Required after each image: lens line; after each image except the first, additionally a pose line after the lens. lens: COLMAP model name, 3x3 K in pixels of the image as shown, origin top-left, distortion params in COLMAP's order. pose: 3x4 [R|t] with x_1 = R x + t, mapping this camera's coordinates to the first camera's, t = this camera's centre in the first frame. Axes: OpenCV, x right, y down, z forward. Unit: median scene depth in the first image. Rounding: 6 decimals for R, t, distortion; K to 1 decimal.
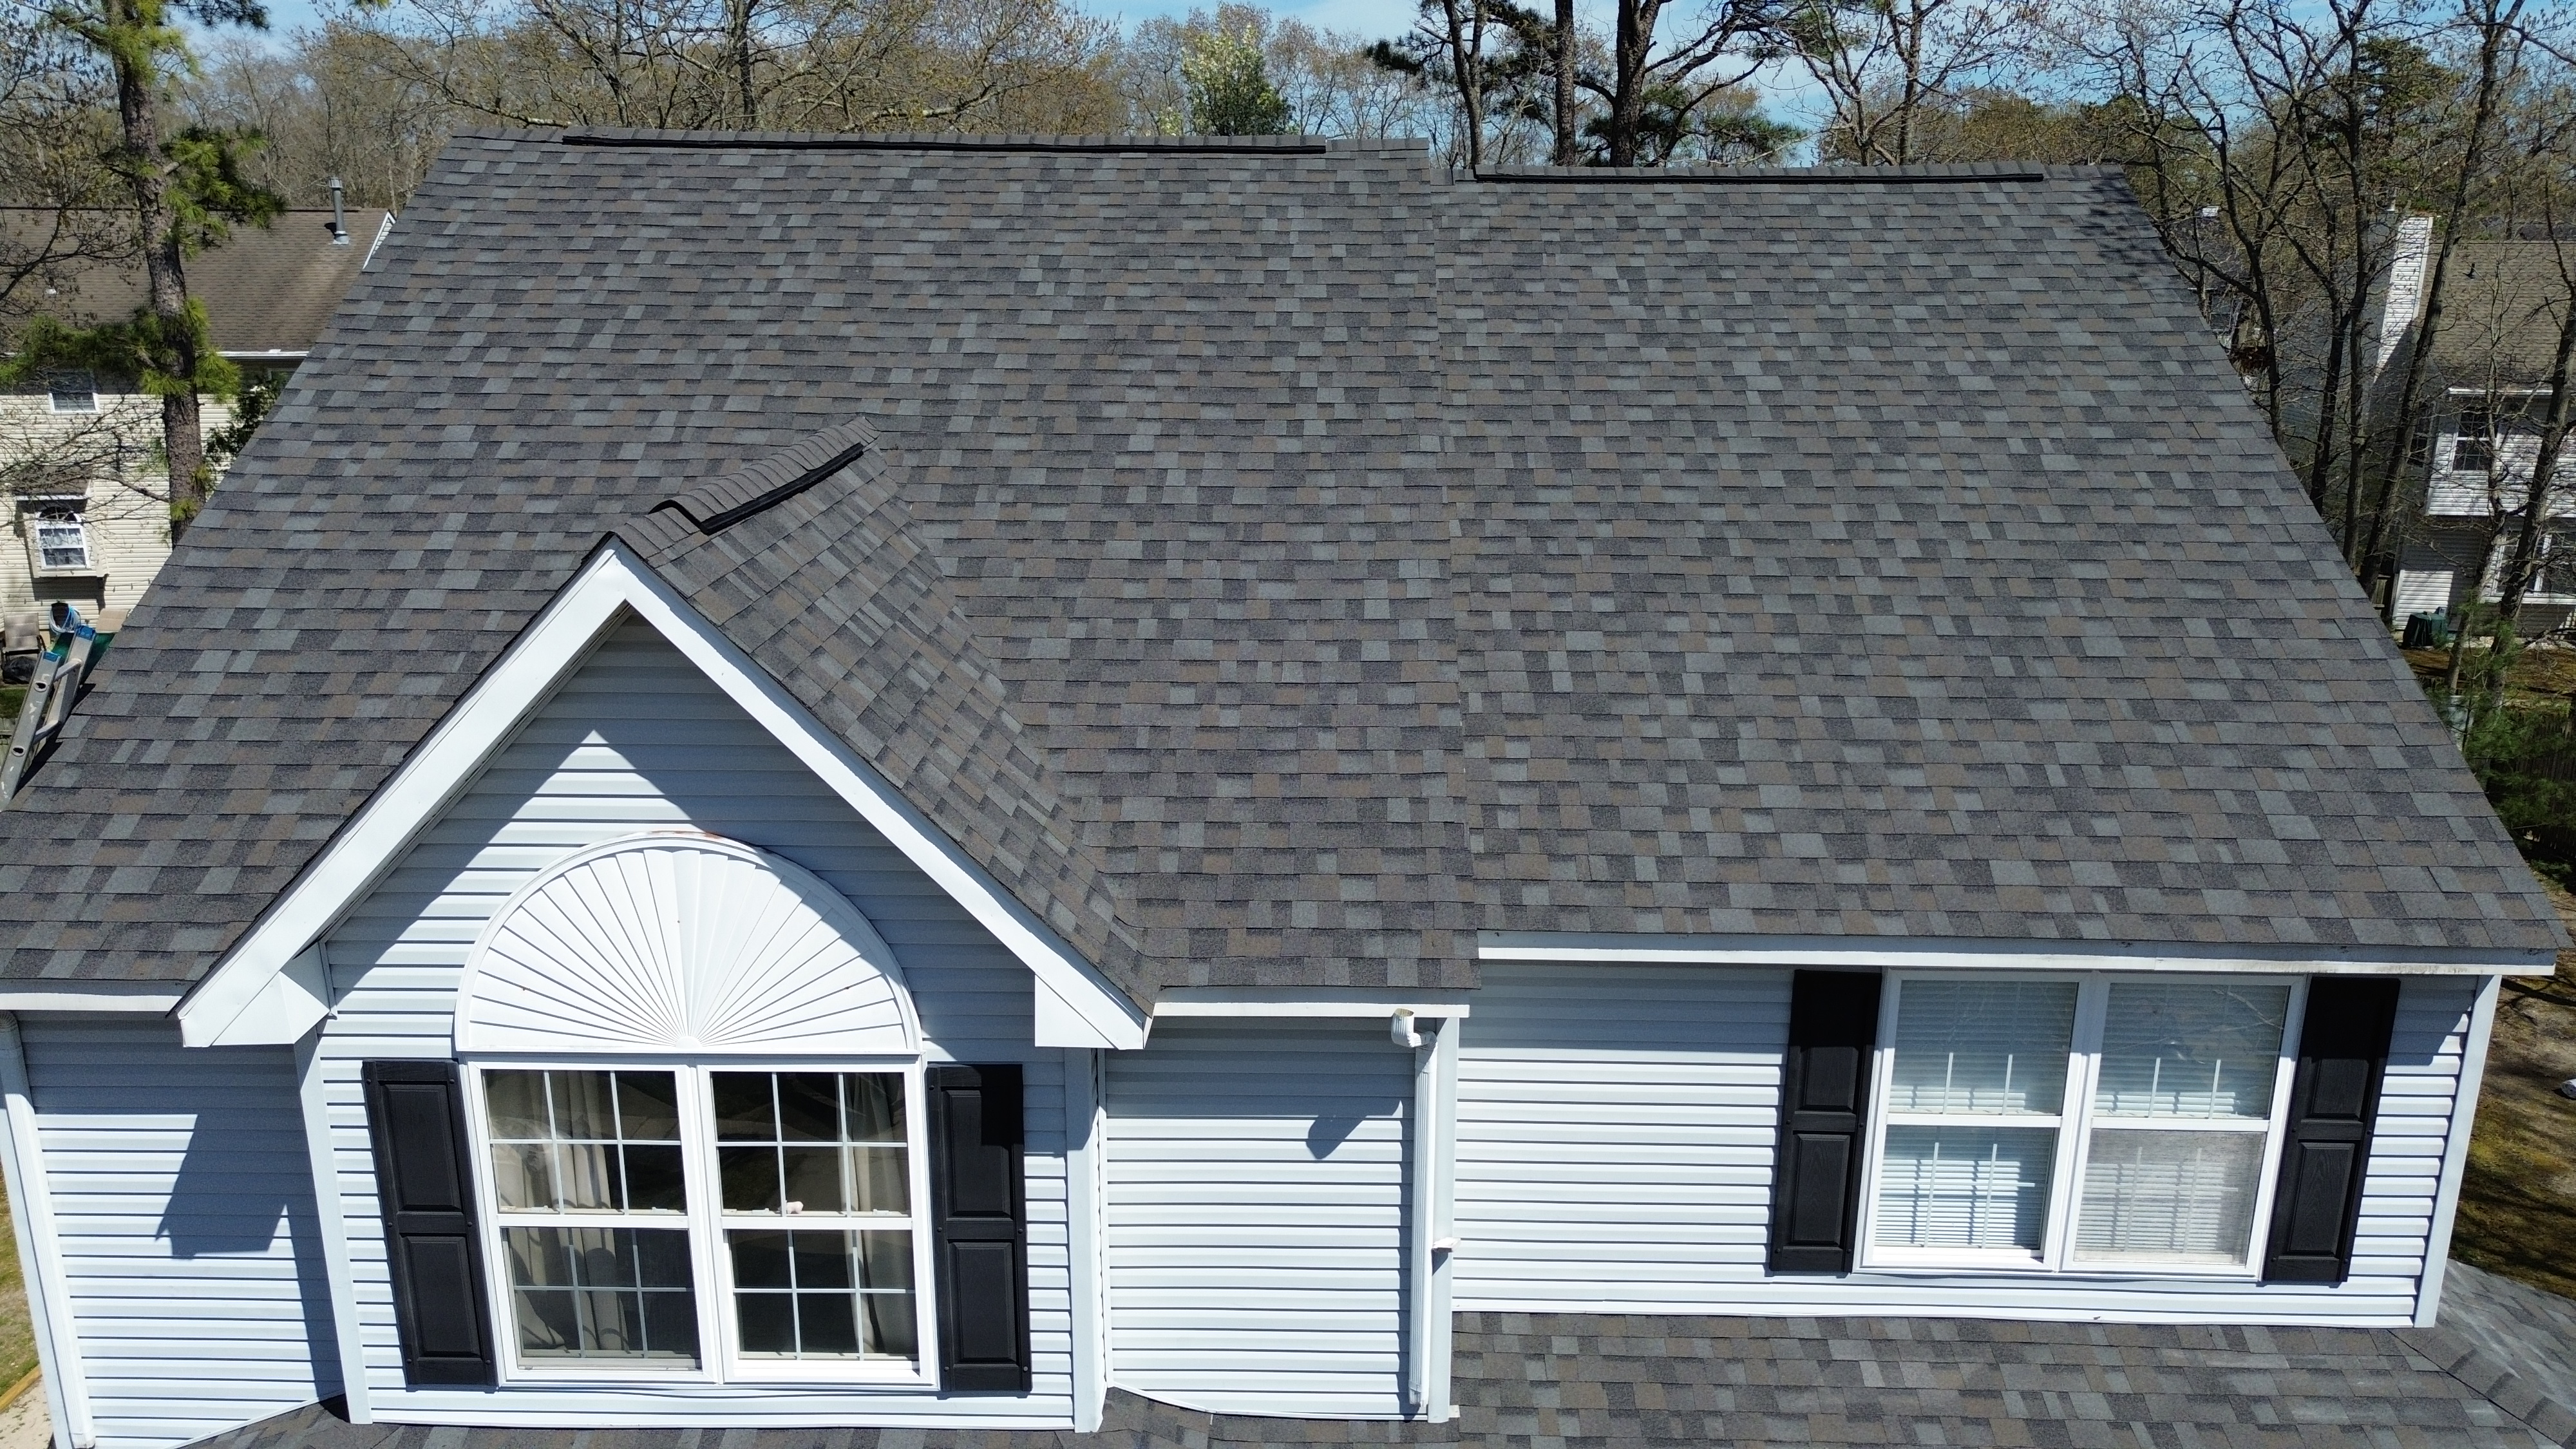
lens RADIAL K [[1836.0, 0, 1286.9], [0, 1836.0, 717.8], [0, 0, 1]] dist [0.061886, -0.056535]
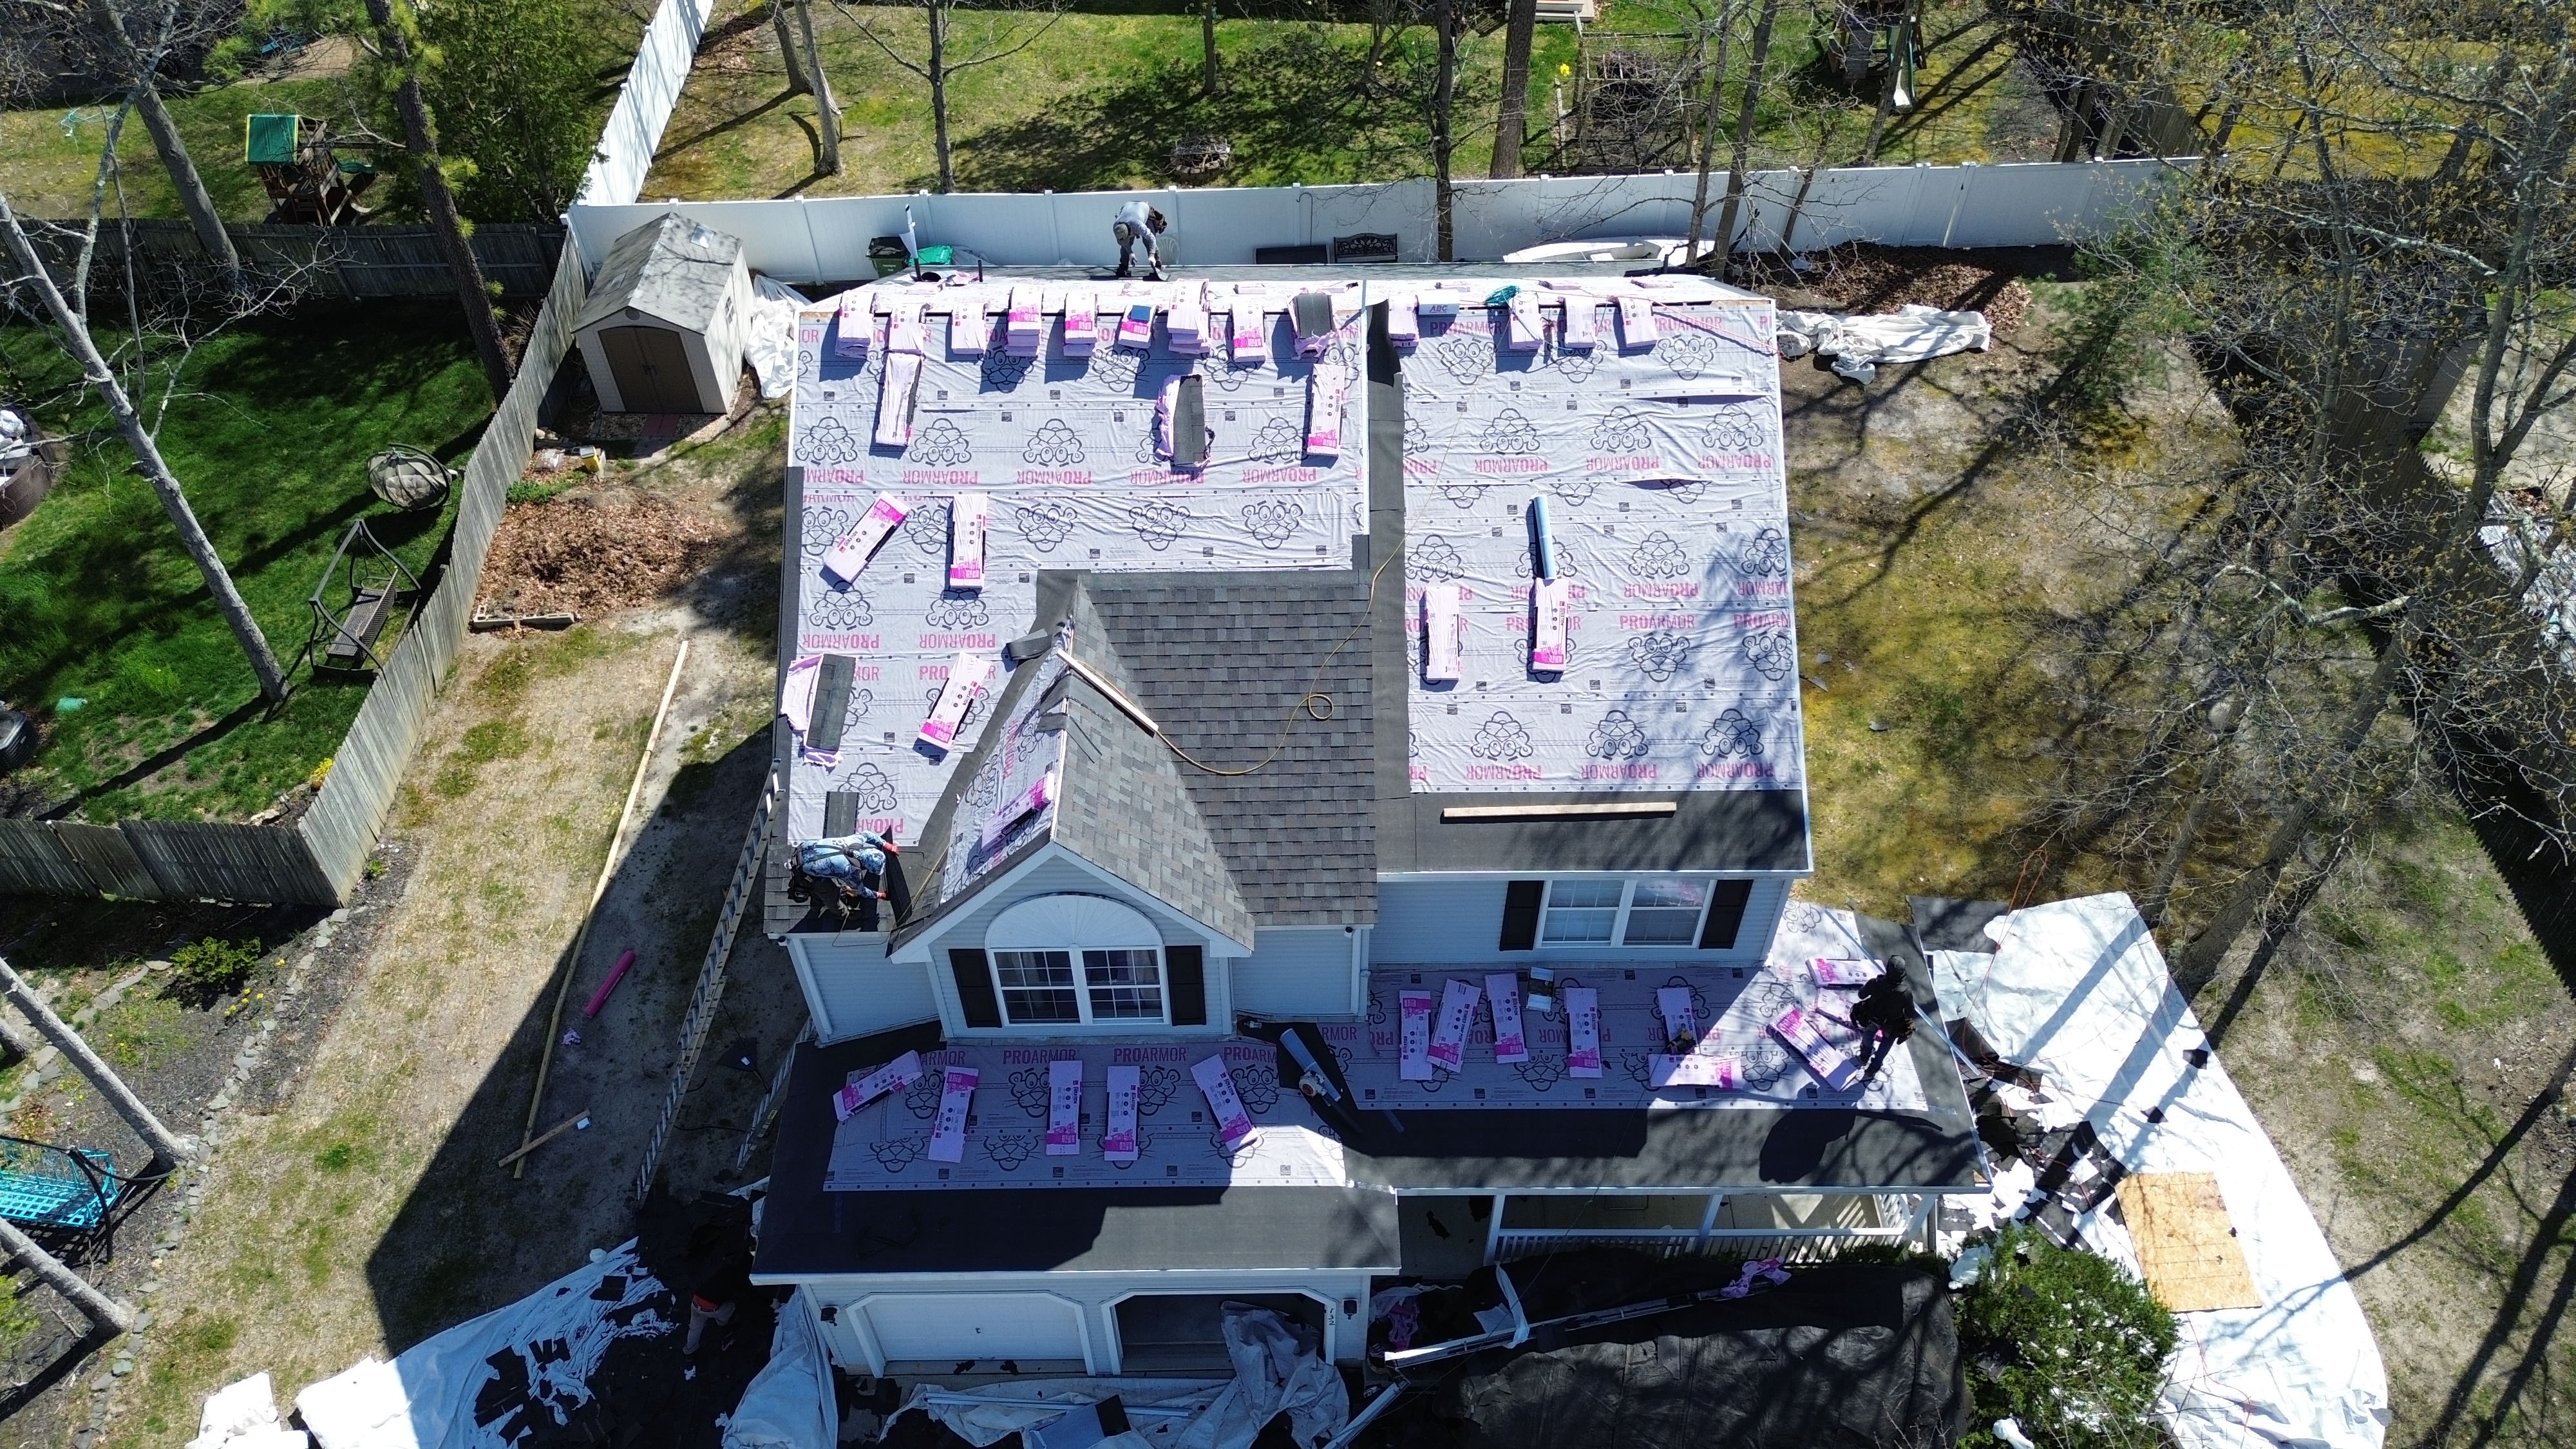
lens RADIAL K [[1813.8, 0, 1288.0], [0, 1813.8, 724.5], [0, 0, 1]] dist [0.077964, -0.070653]
pose [[0.999546, -0.027457, 0.012420, -0.038909], [0.016362, 0.840578, 0.541444, -1.249740], [-0.025307, -0.540995, 0.840645, -0.840302]]
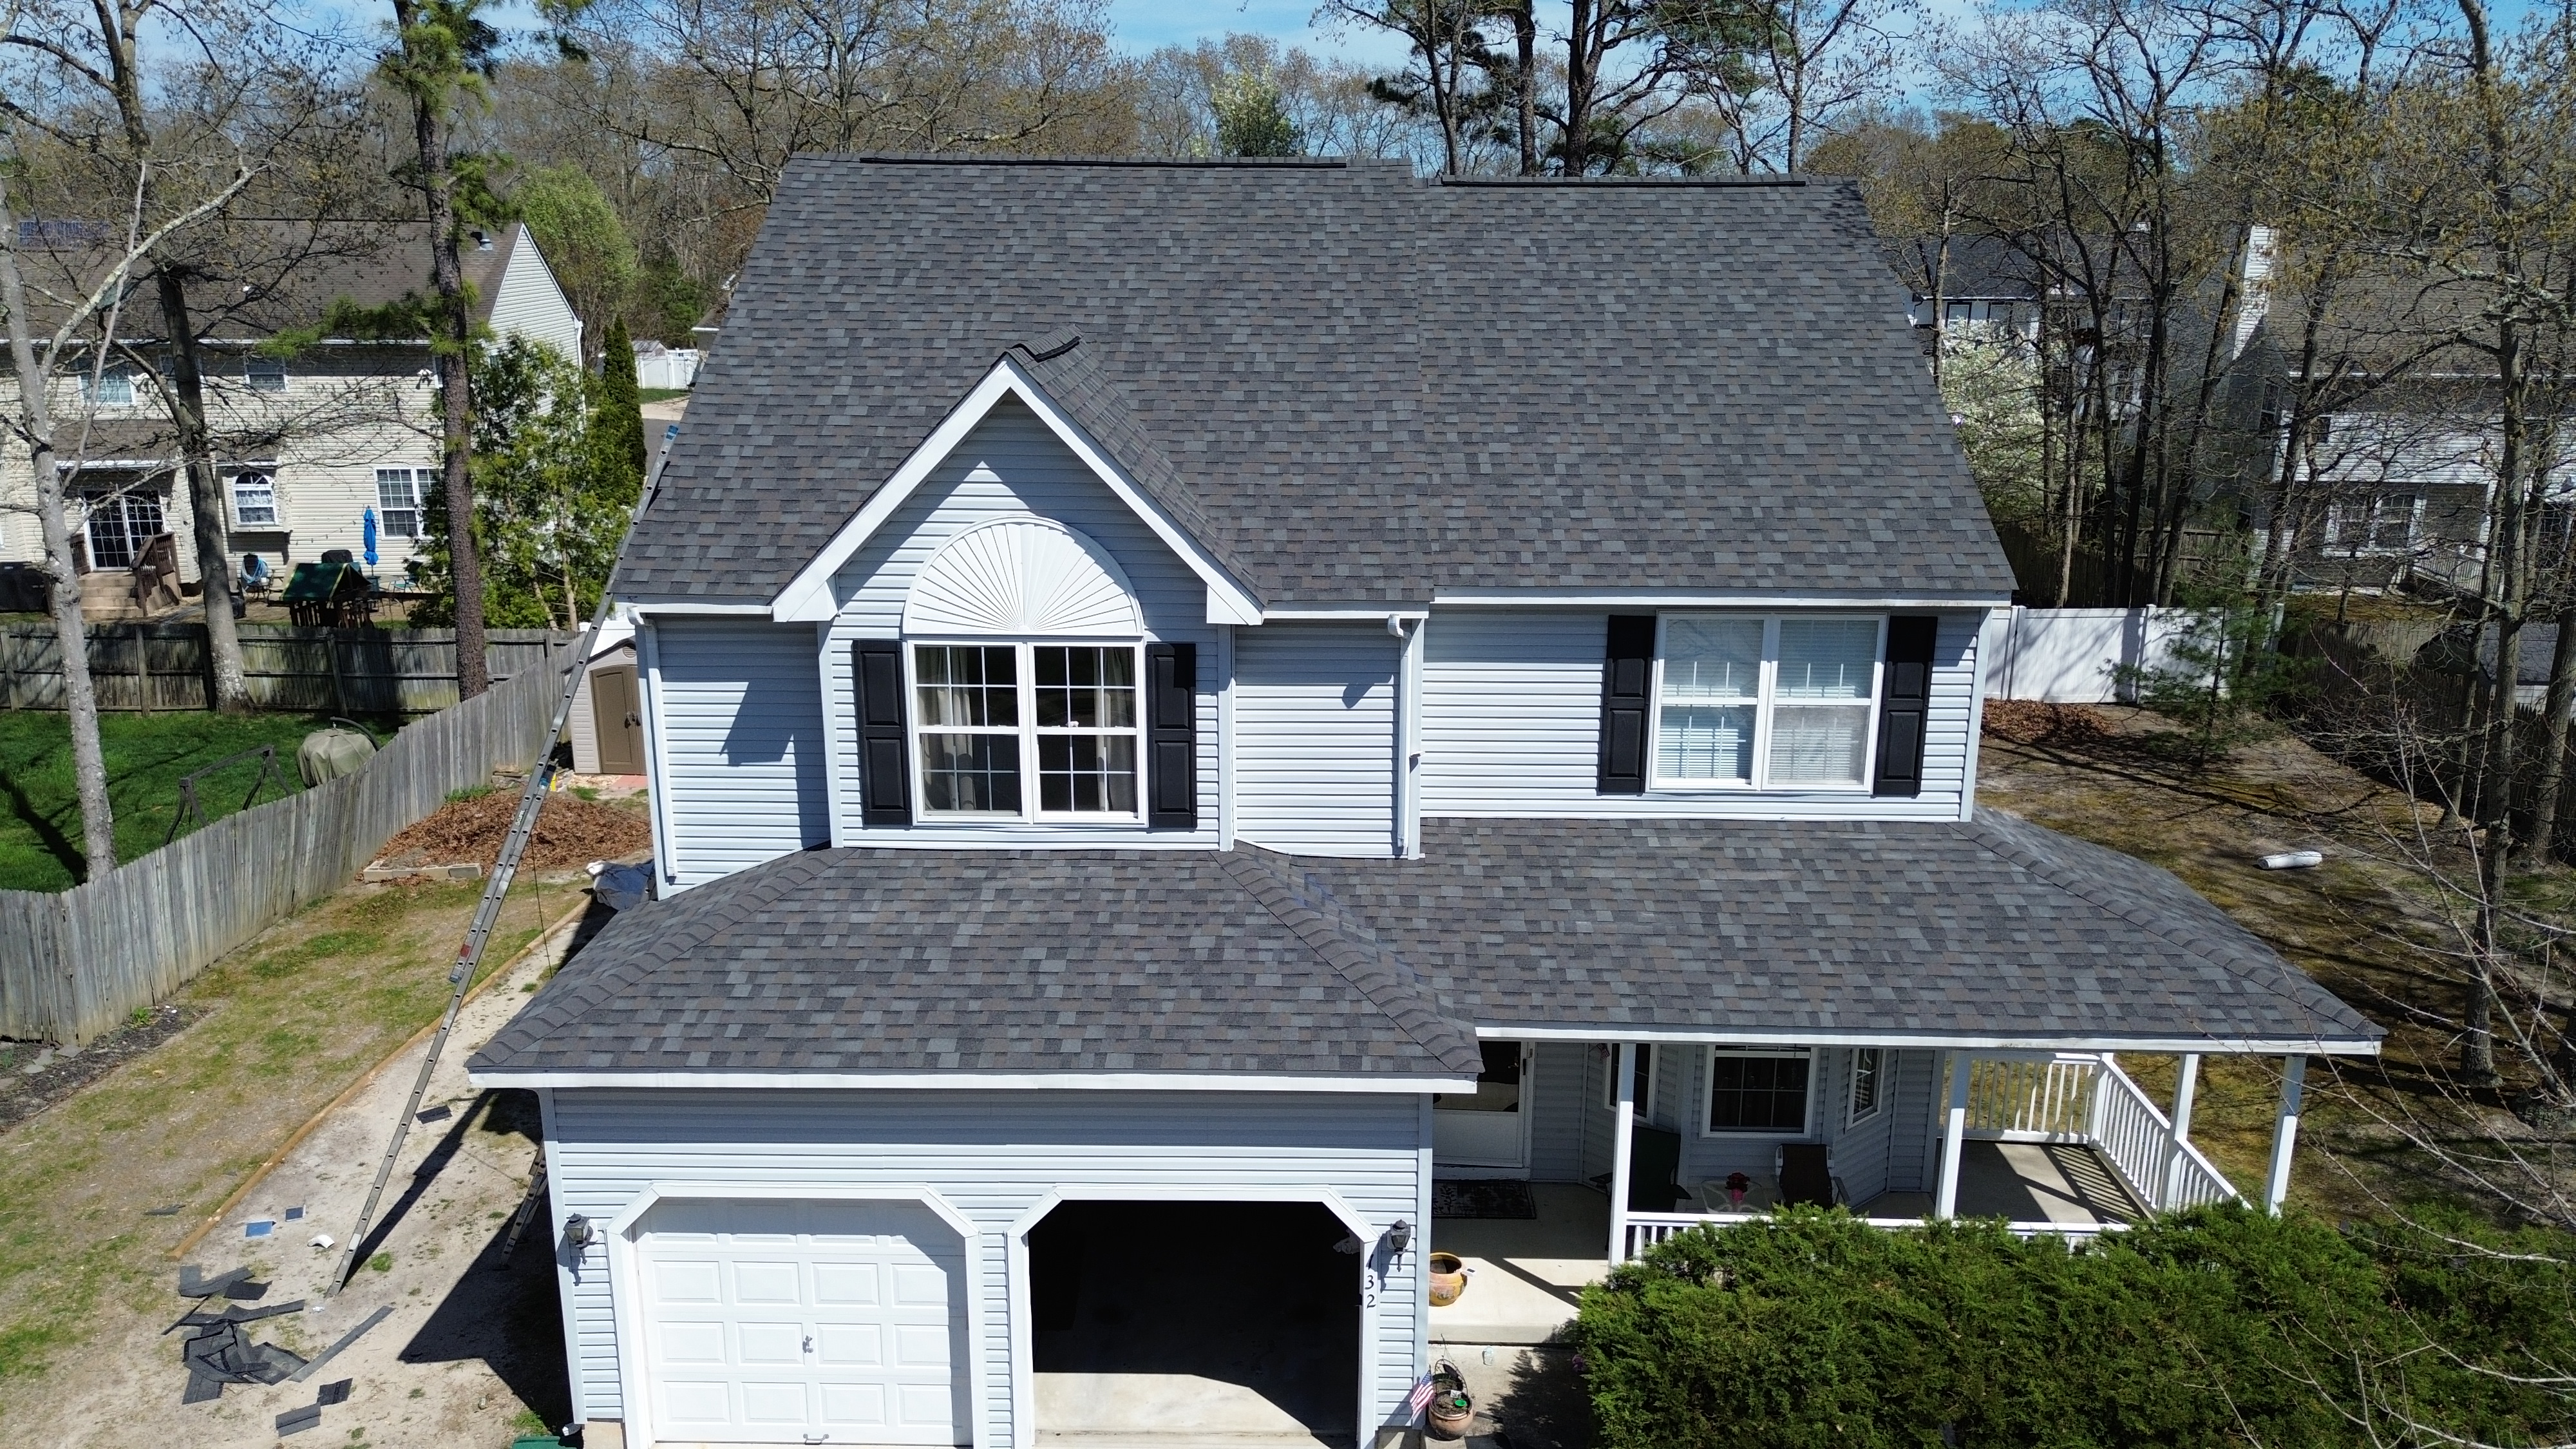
lens RADIAL K [[1829.2, 0, 1288.0], [0, 1829.2, 724.5], [0, 0, 1]] dist [0.086550, -0.086648]
pose [[0.999997, -0.000525, 0.002369, -0.044665], [0.000542, 0.999975, -0.007101, 0.246235], [-0.002365, 0.007102, 0.999972, -0.775881]]
